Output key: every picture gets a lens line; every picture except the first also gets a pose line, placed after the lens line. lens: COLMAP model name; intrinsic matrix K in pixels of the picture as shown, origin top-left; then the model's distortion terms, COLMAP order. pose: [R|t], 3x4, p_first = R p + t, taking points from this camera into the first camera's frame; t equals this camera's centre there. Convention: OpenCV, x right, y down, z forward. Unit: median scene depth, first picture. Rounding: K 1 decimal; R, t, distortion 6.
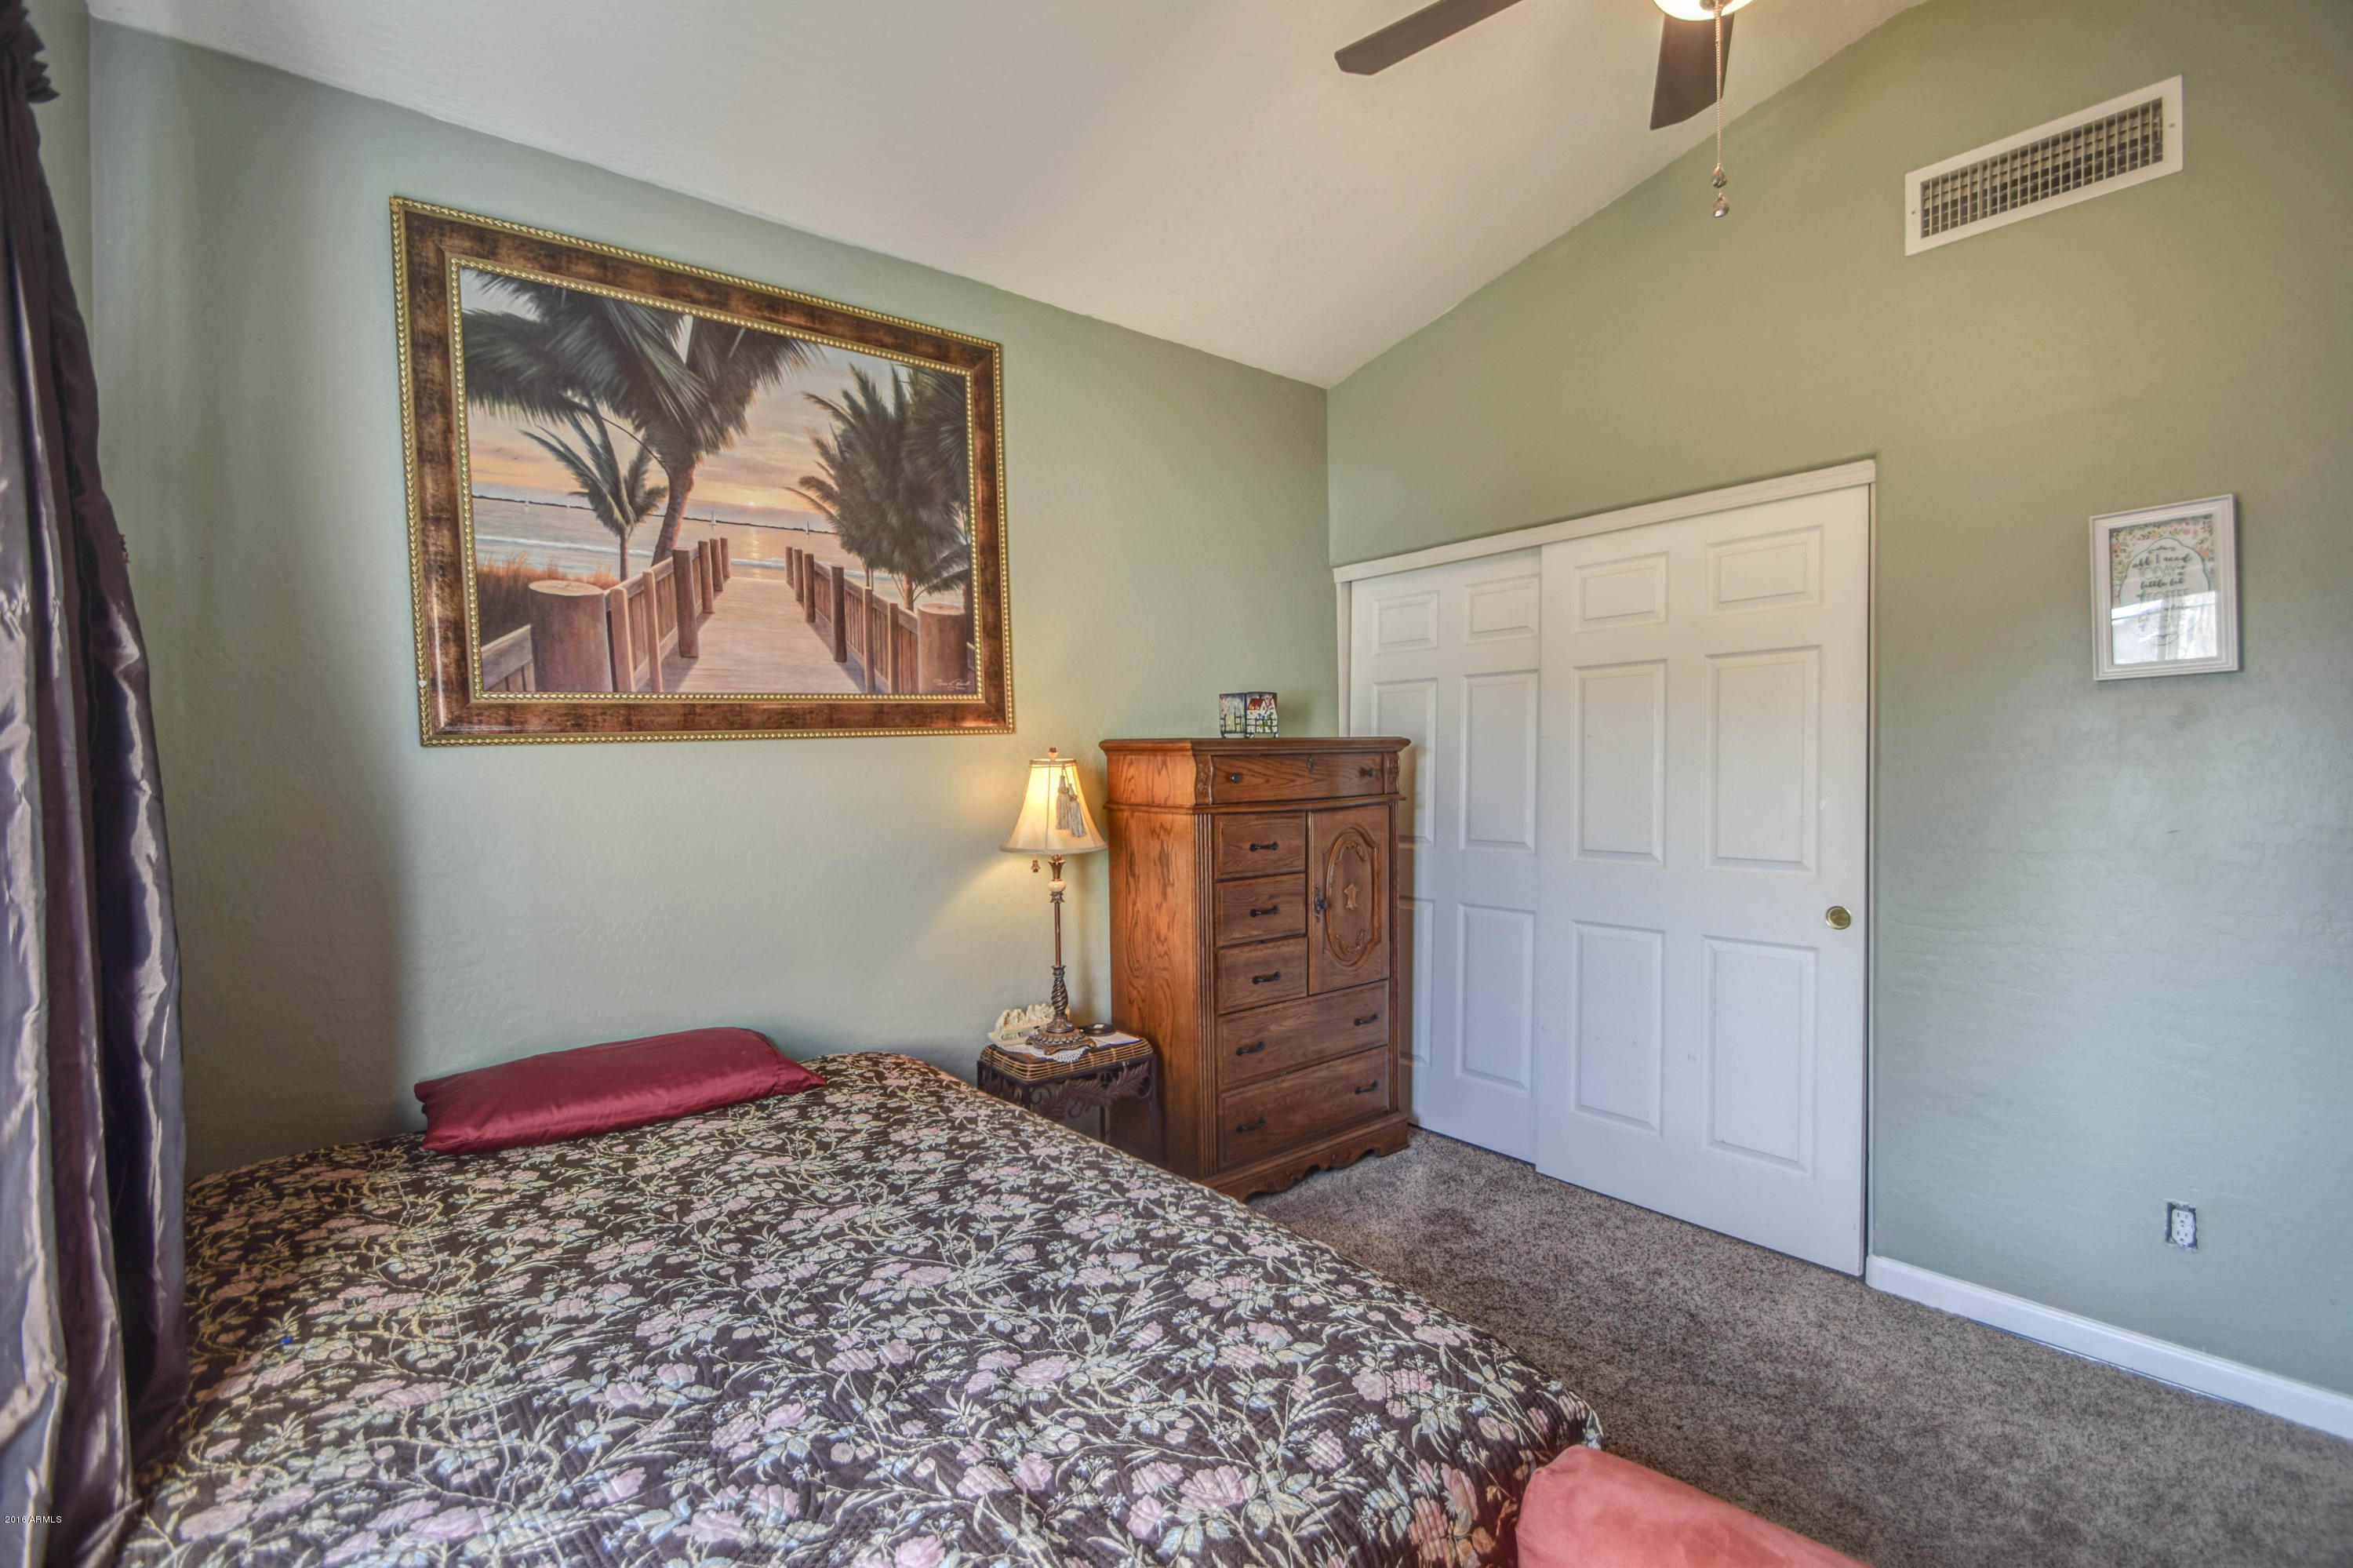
lens RADIAL K [[1044.6, 0, 1162.6], [0, 1044.6, 793.5], [0, 0, 1]] dist [0.000964, -0.008600]
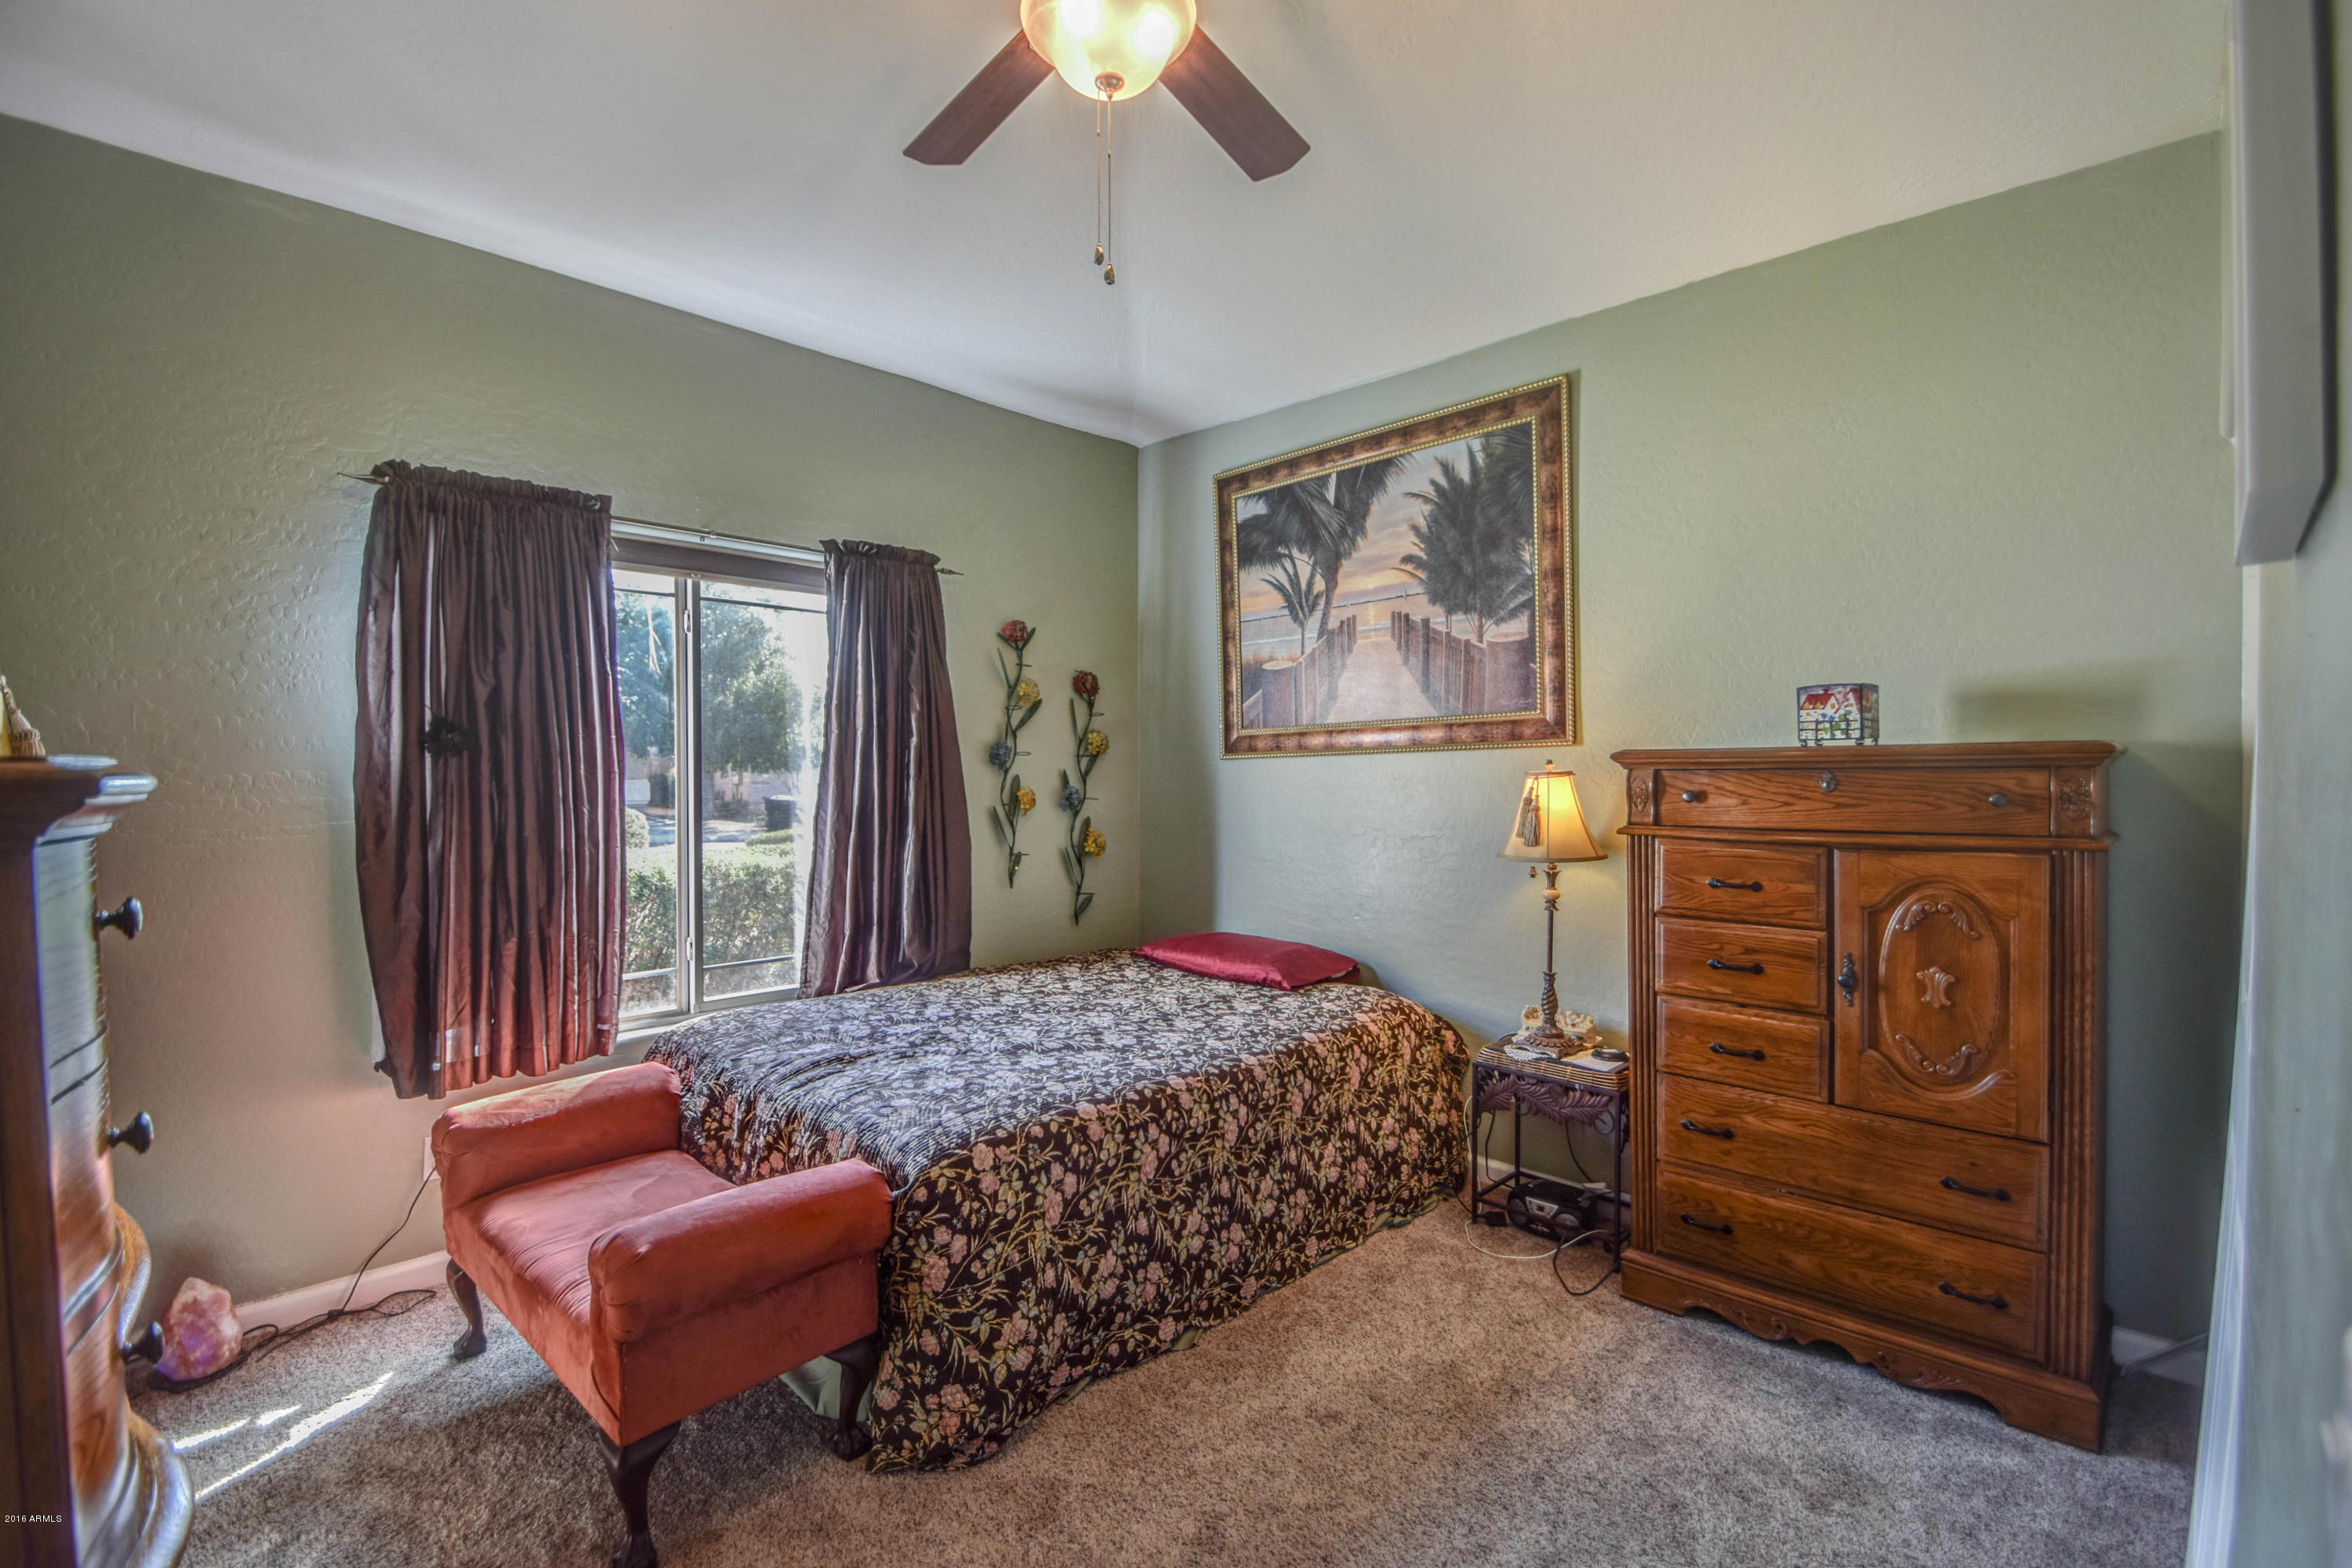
lens RADIAL K [[1068.3, 0, 1176.0], [0, 1068.3, 784.0], [0, 0, 1]] dist [-0.000947, -0.008129]
pose [[0.125106, 0.027746, -0.991755, 0.970256], [-0.032476, 0.999188, 0.023858, -0.035968], [0.991612, 0.029224, 0.125905, 0.545405]]
